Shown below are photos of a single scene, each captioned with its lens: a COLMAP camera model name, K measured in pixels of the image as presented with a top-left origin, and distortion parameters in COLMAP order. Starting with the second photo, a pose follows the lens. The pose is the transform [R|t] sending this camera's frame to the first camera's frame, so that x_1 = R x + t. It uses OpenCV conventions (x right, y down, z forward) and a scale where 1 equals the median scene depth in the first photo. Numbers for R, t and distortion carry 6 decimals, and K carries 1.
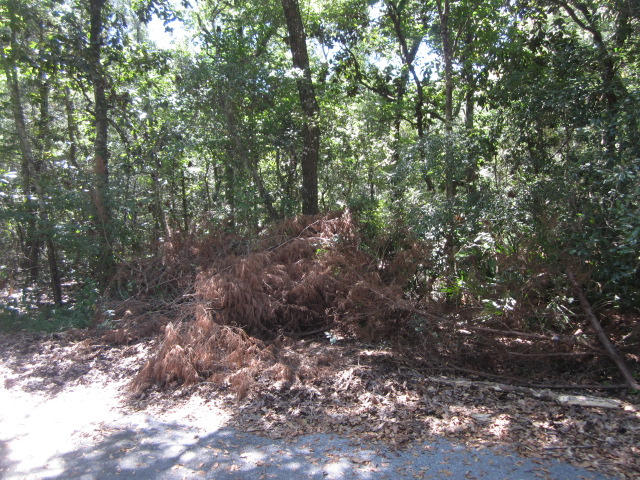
lens RADIAL K [[518.7, 0, 321.5], [0, 518.7, 241.8], [0, 0, 1]] dist [-0.056810, 0.015366]
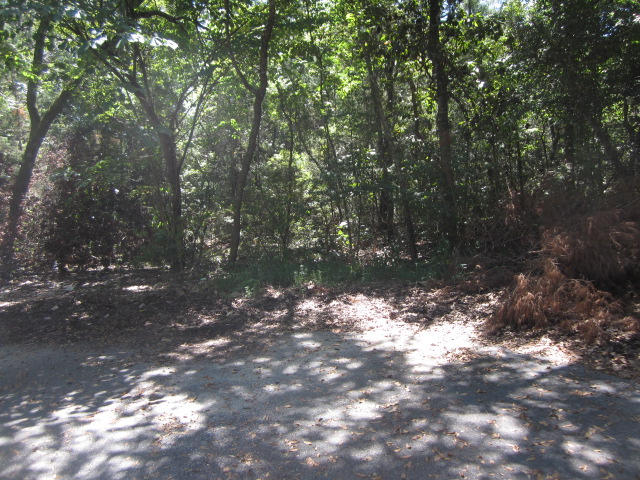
lens RADIAL K [[518.7, 0, 321.5], [0, 518.7, 241.8], [0, 0, 1]] dist [-0.056810, 0.015366]
pose [[0.811836, 0.007262, -0.583841, 0.009874], [0.034477, 0.997582, 0.060349, 0.002408], [0.582867, -0.069122, 0.809622, -0.143970]]
